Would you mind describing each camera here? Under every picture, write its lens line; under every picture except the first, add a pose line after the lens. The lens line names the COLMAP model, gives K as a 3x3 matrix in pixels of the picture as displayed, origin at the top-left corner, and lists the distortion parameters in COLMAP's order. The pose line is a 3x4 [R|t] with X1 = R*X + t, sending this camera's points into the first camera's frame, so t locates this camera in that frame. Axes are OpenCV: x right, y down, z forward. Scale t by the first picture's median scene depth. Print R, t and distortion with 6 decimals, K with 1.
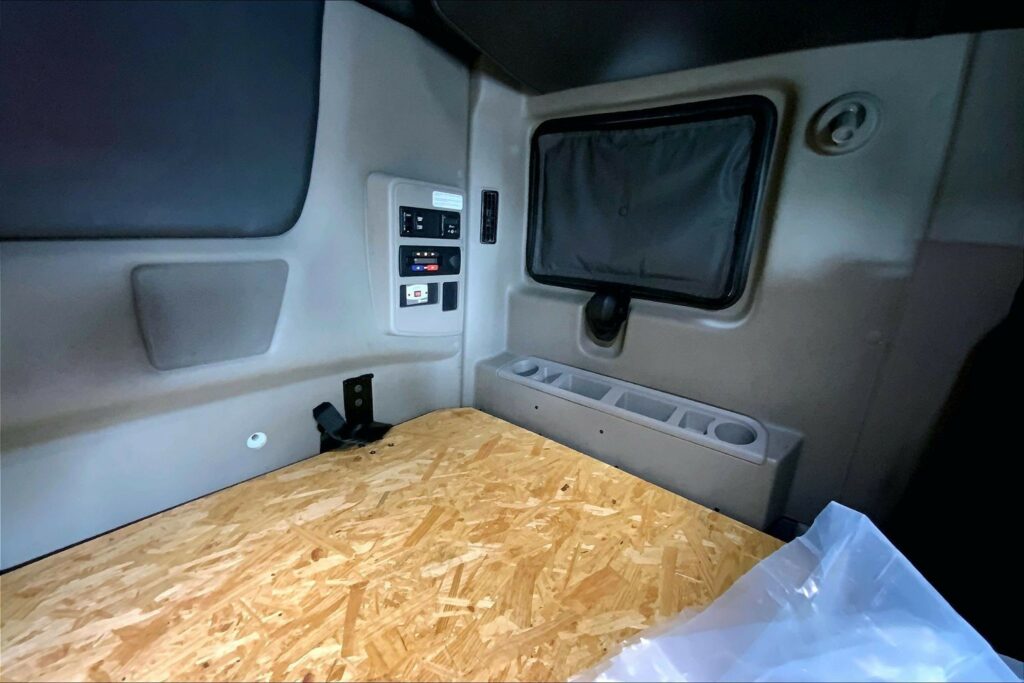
lens RADIAL K [[416.3, 0, 517.9], [0, 416.3, 342.6], [0, 0, 1]] dist [-0.003994, -0.005138]
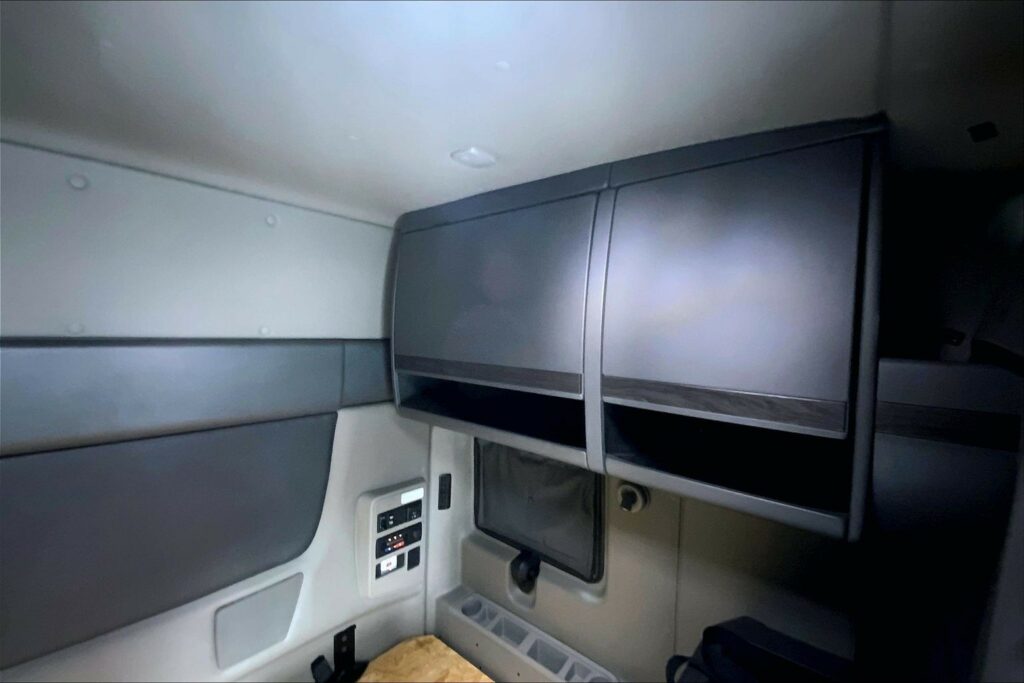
lens RADIAL K [[416.3, 0, 513.2], [0, 416.3, 337.5], [0, 0, 1]] dist [-0.003994, -0.005138]
pose [[0.998440, -0.033025, -0.045022, 0.269324], [0.020985, 0.969158, -0.245544, -0.496691], [0.051743, 0.244216, 0.968339, -0.547801]]
